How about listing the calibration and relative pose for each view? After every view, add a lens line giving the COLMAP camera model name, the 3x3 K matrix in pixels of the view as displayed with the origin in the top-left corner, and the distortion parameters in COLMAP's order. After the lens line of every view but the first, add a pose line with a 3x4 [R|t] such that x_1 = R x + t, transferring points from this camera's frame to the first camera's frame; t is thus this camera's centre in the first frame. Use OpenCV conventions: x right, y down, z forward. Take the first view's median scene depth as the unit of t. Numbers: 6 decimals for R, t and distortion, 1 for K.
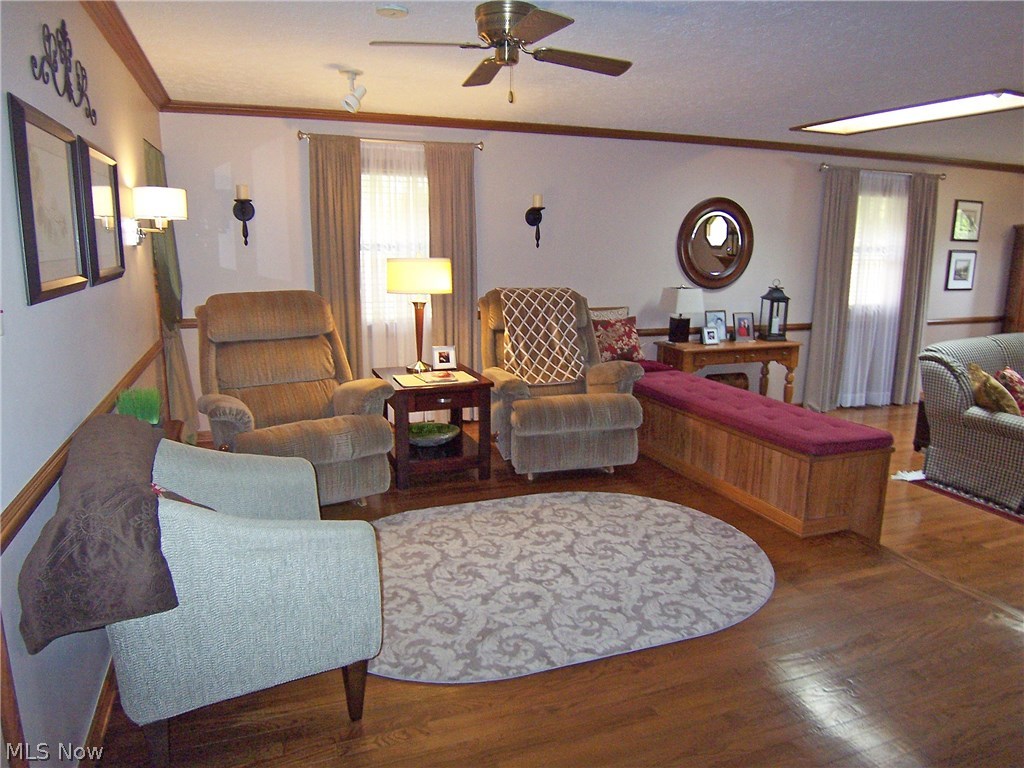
lens RADIAL K [[692.3, 0, 510.9], [0, 692.3, 382.2], [0, 0, 1]] dist [-0.043221, -0.000244]
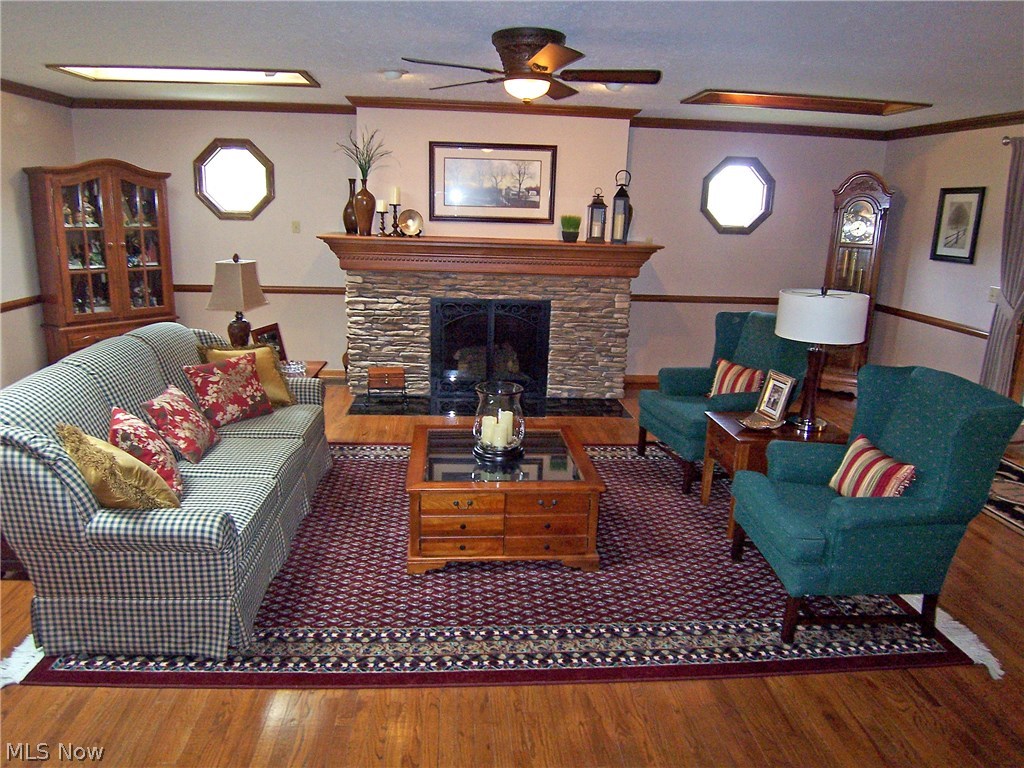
lens RADIAL K [[692.3, 0, 510.9], [0, 692.3, 384.1], [0, 0, 1]] dist [-0.043221, -0.000244]
pose [[0.287820, -0.238763, 0.927444, 0.297449], [0.163484, 0.966458, 0.198071, -0.111857], [-0.943627, 0.094614, 0.317200, 0.504481]]
